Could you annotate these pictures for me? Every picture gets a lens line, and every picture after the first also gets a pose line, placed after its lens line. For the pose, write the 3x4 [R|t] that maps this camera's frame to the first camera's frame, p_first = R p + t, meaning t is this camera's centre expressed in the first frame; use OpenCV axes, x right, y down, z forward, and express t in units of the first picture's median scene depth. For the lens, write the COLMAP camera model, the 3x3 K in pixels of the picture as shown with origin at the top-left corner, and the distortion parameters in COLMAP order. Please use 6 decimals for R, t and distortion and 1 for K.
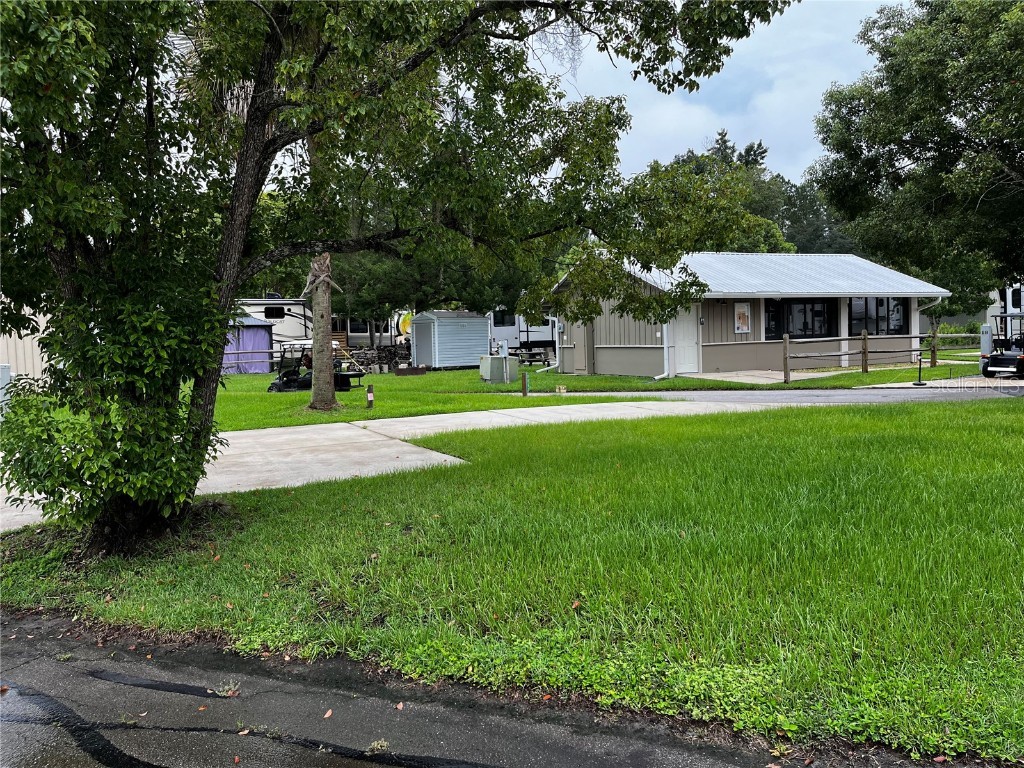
lens RADIAL K [[769.8, 0, 511.9], [0, 769.8, 384.9], [0, 0, 1]] dist [0.064591, -0.083555]
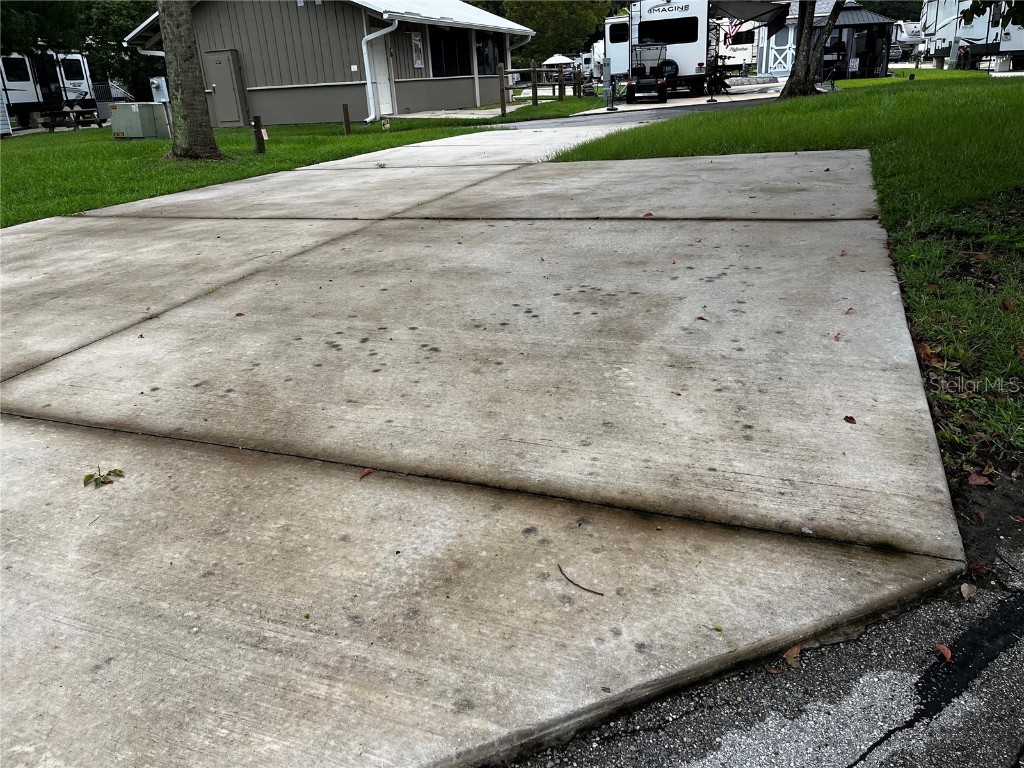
lens RADIAL K [[769.8, 0, 505.6], [0, 769.8, 382.1], [0, 0, 1]] dist [0.064591, -0.083555]
pose [[0.735594, -0.257658, 0.626509, -0.274173], [0.078895, 0.951133, 0.298531, 0.019284], [-0.672813, -0.170169, 0.719976, 0.175686]]
